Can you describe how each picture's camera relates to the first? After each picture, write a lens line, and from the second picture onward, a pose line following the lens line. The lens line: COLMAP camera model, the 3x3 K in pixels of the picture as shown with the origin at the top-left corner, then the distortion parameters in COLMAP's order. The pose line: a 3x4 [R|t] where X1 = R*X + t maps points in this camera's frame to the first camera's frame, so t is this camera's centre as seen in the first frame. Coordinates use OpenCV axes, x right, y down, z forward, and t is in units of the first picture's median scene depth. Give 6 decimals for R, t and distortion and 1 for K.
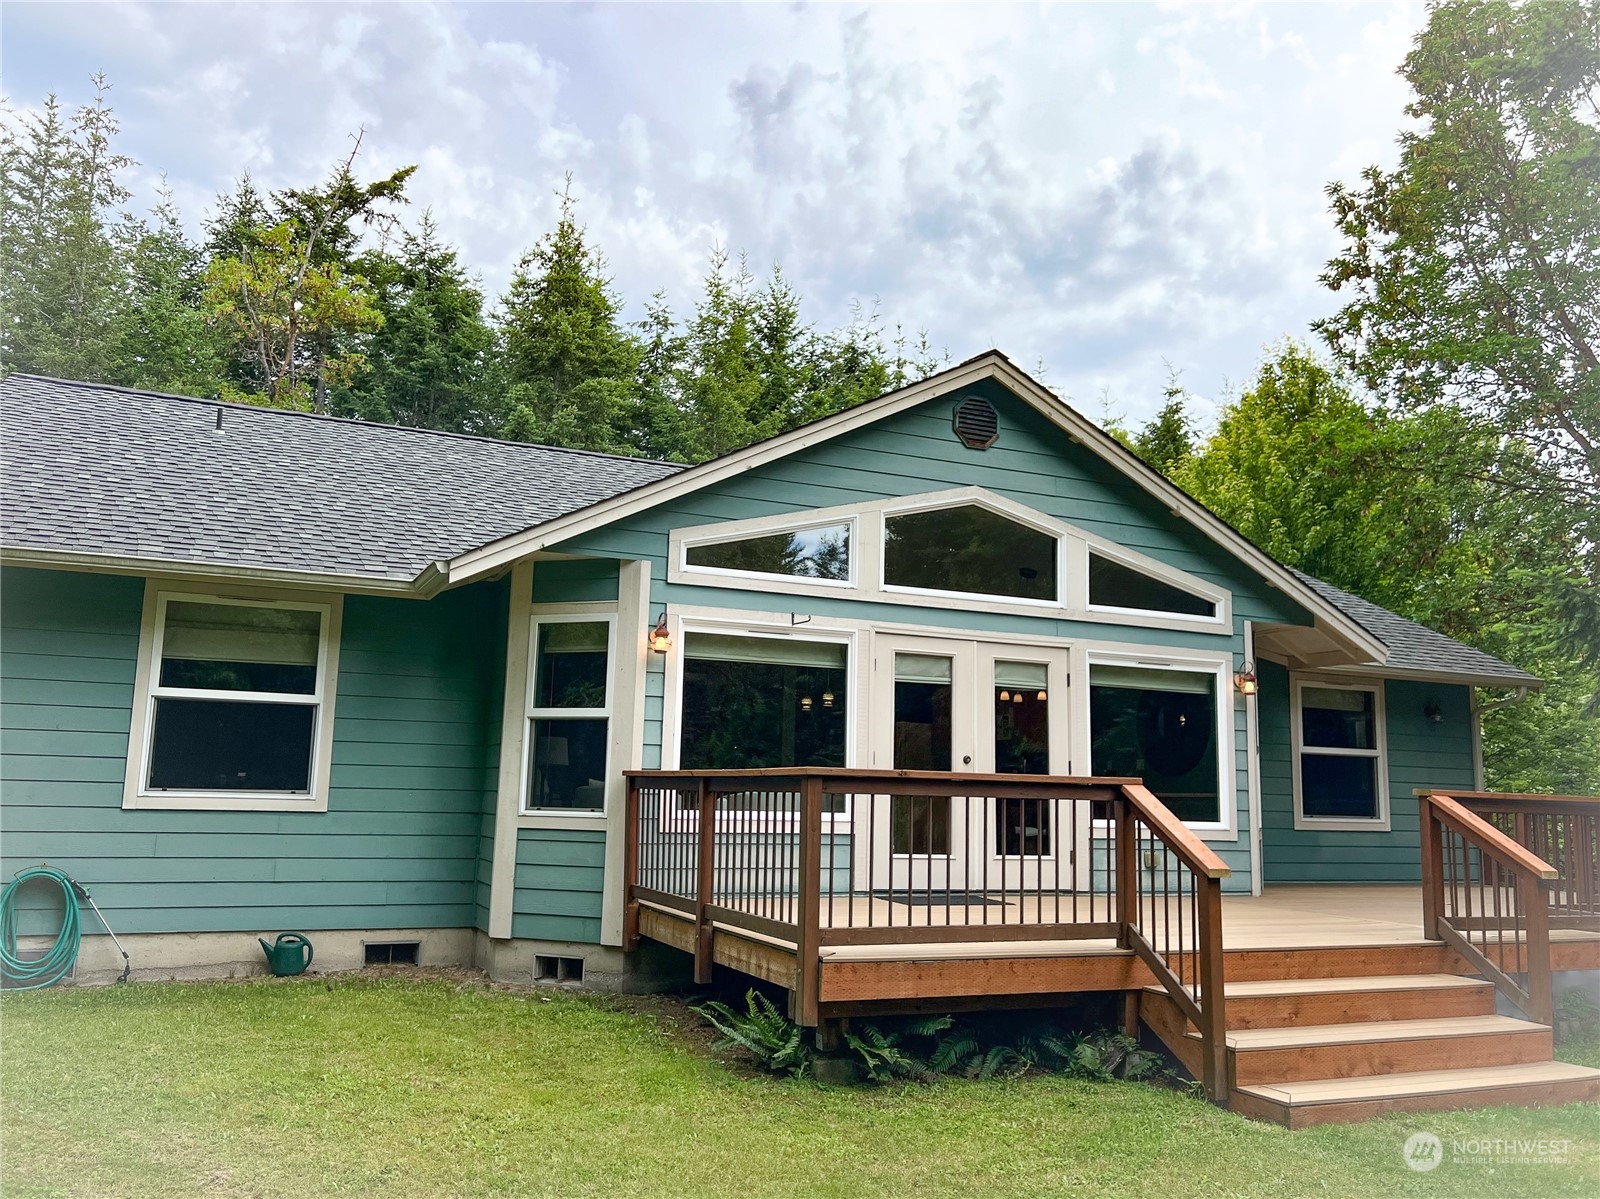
lens RADIAL K [[1292.7, 0, 797.3], [0, 1292.7, 587.8], [0, 0, 1]] dist [0.006469, 0.007844]
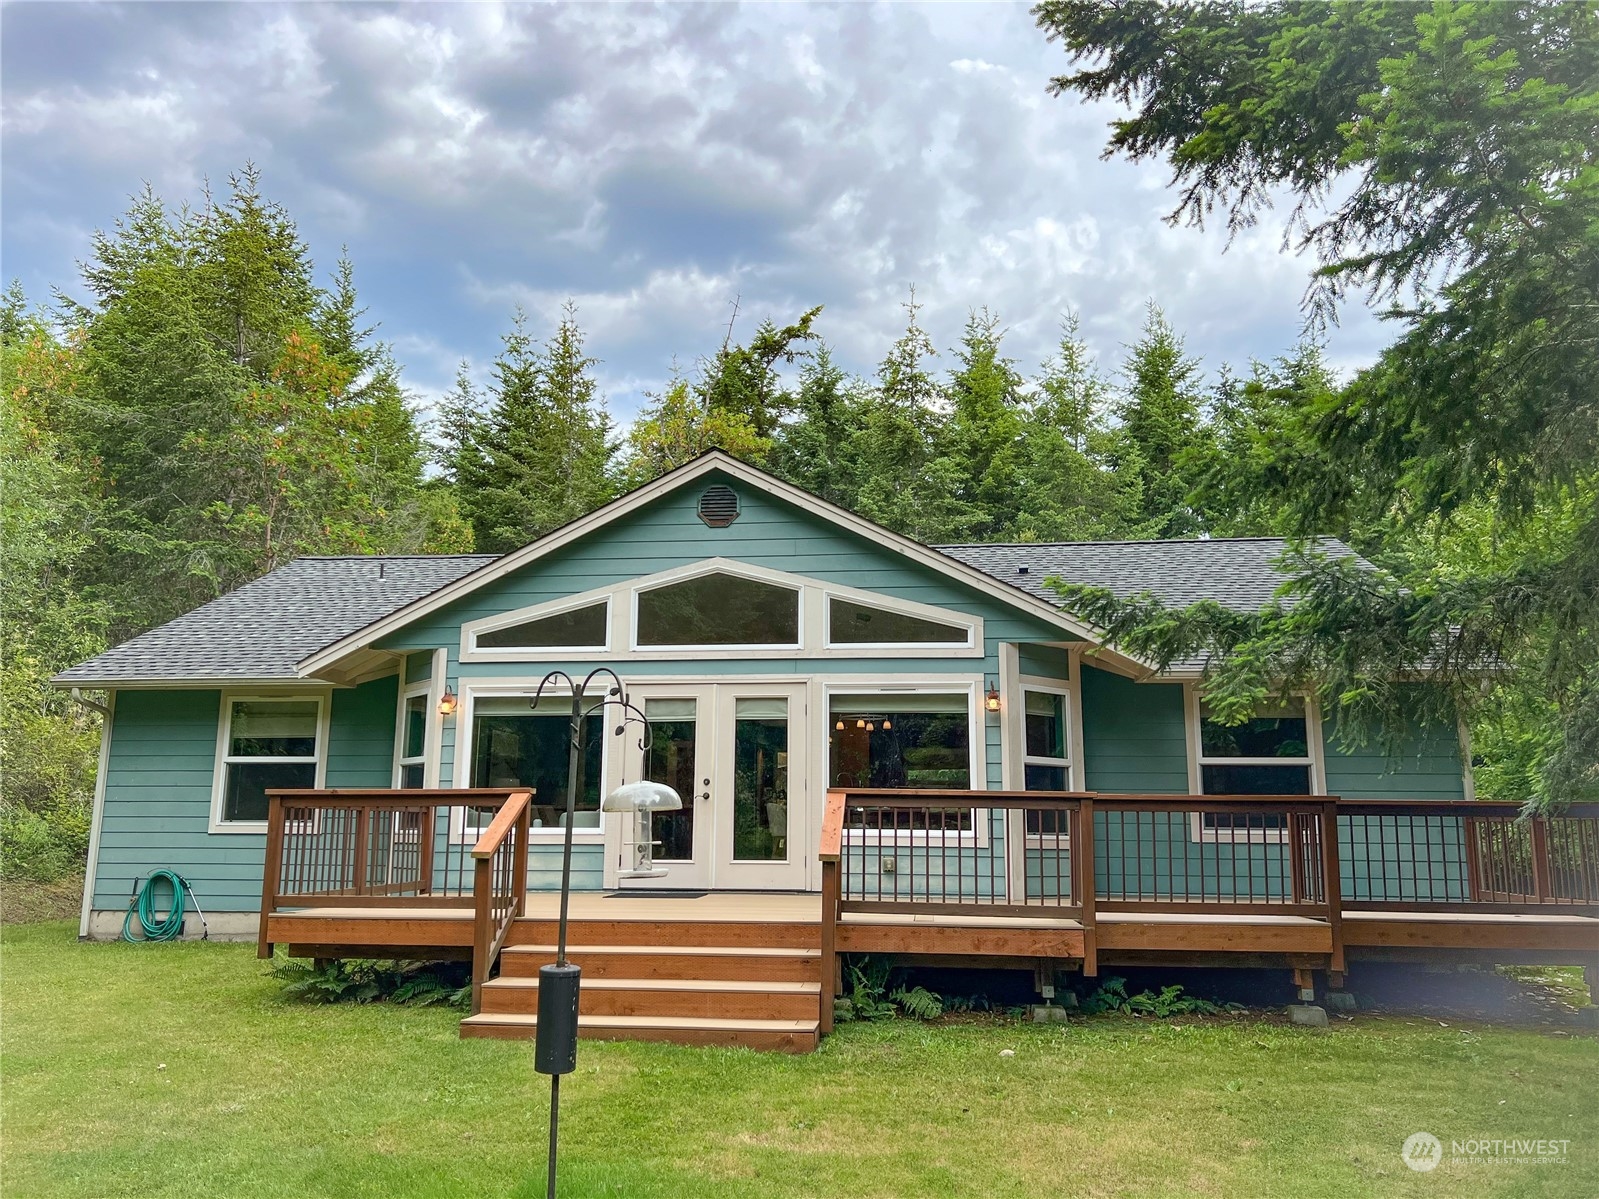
lens RADIAL K [[1214.6, 0, 801.4], [0, 1214.6, 614.1], [0, 0, 1]] dist [0.022962, -0.014171]
pose [[0.864860, -0.109044, -0.490027, 0.781106], [0.097402, 0.994024, -0.049288, 0.040155], [0.492474, -0.005103, 0.870312, 0.036568]]
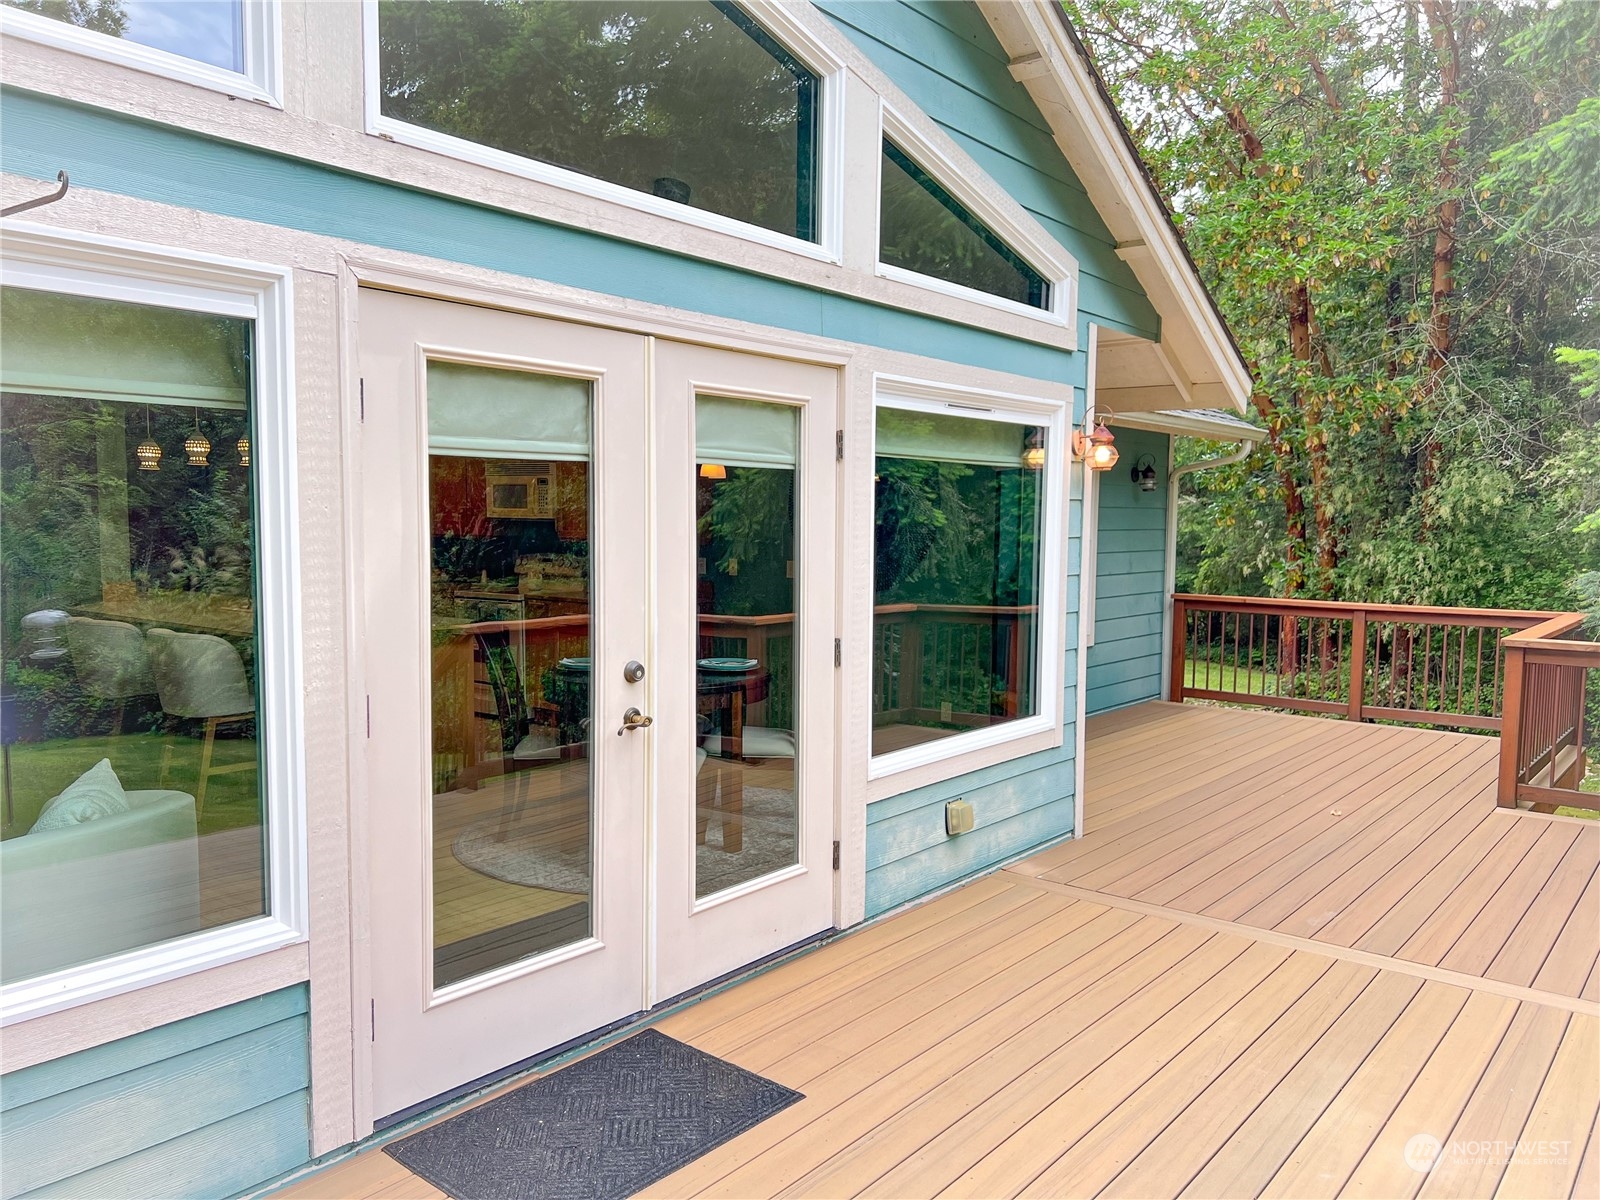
lens RADIAL K [[1215.3, 0, 806.5], [0, 1215.3, 610.6], [0, 0, 1]] dist [0.022962, -0.014171]
pose [[0.888520, -0.054201, 0.455626, 0.021005], [-0.058160, 0.971685, 0.229010, 0.035526], [-0.455137, -0.229979, 0.860209, 0.680202]]
